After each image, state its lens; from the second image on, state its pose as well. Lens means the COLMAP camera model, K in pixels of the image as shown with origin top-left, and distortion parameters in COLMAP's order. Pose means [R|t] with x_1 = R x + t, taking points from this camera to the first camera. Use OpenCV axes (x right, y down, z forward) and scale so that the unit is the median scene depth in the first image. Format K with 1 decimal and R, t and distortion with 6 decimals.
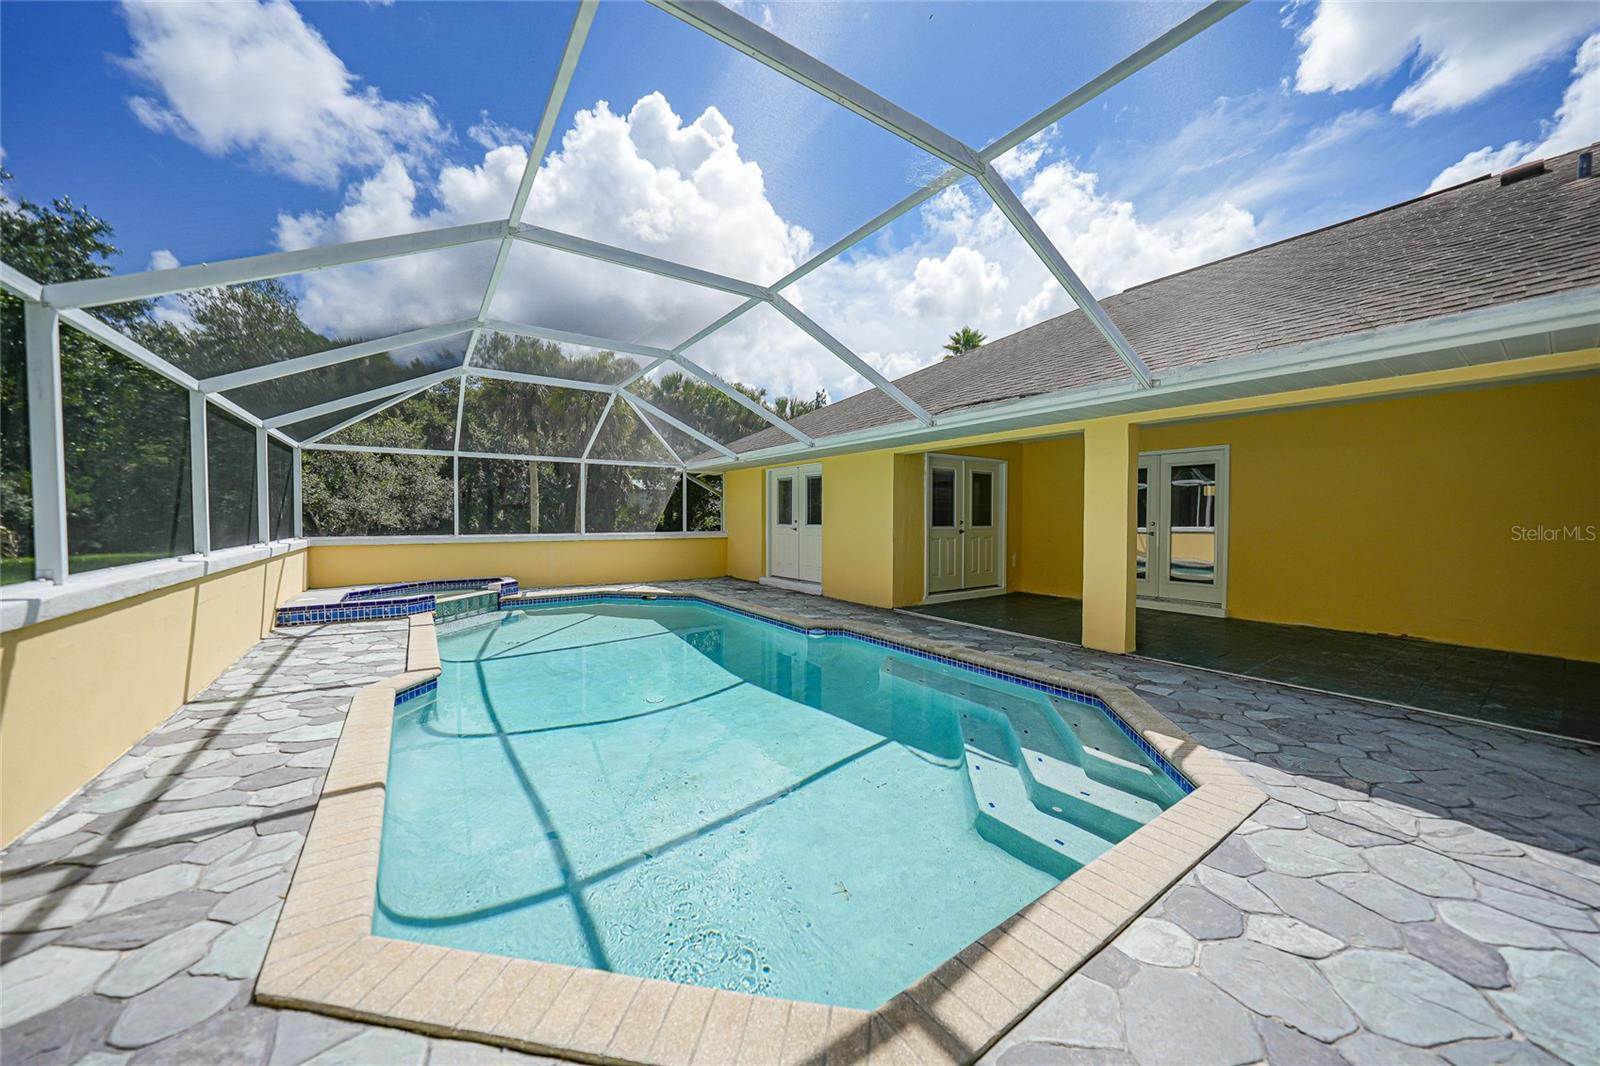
lens RADIAL K [[558.7, 0, 797.8], [0, 558.7, 538.0], [0, 0, 1]] dist [-0.023658, 0.005837]
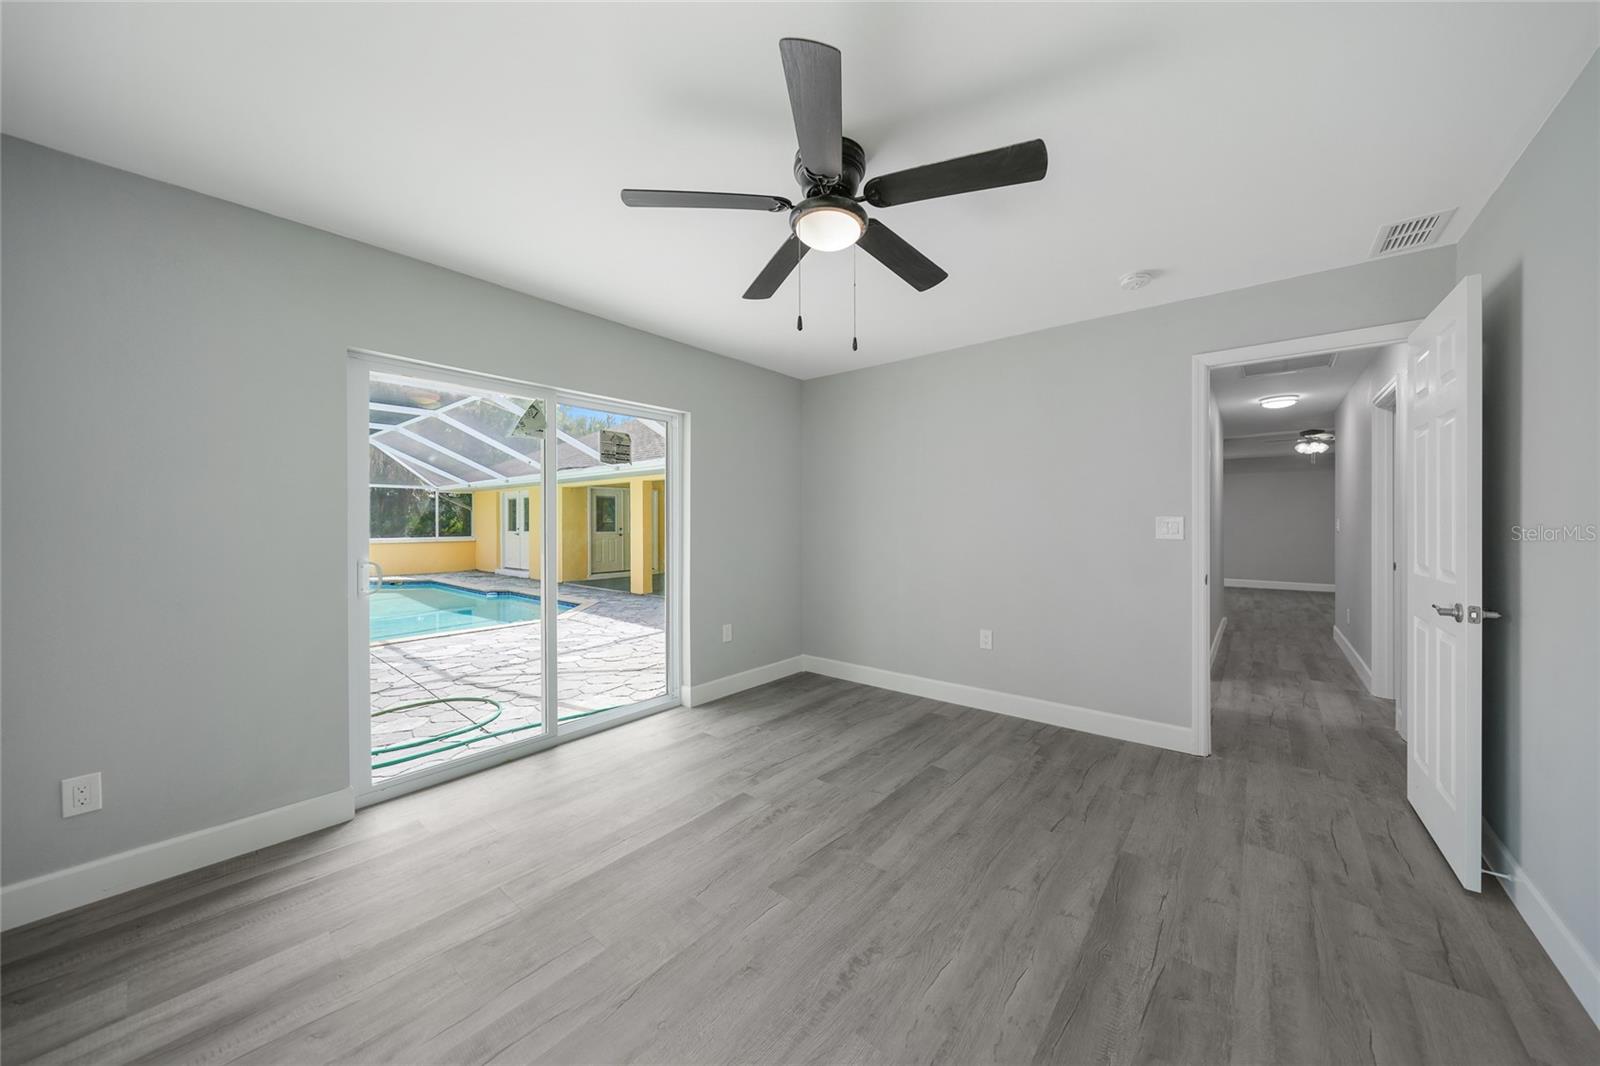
lens RADIAL K [[558.7, 0, 796.0], [0, 558.7, 524.7], [0, 0, 1]] dist [-0.023658, 0.005837]
pose [[0.963494, -0.004568, 0.267691, 0.332875], [0.012894, 0.999486, -0.029351, 0.012059], [-0.267420, 0.031731, 0.963058, -0.624071]]
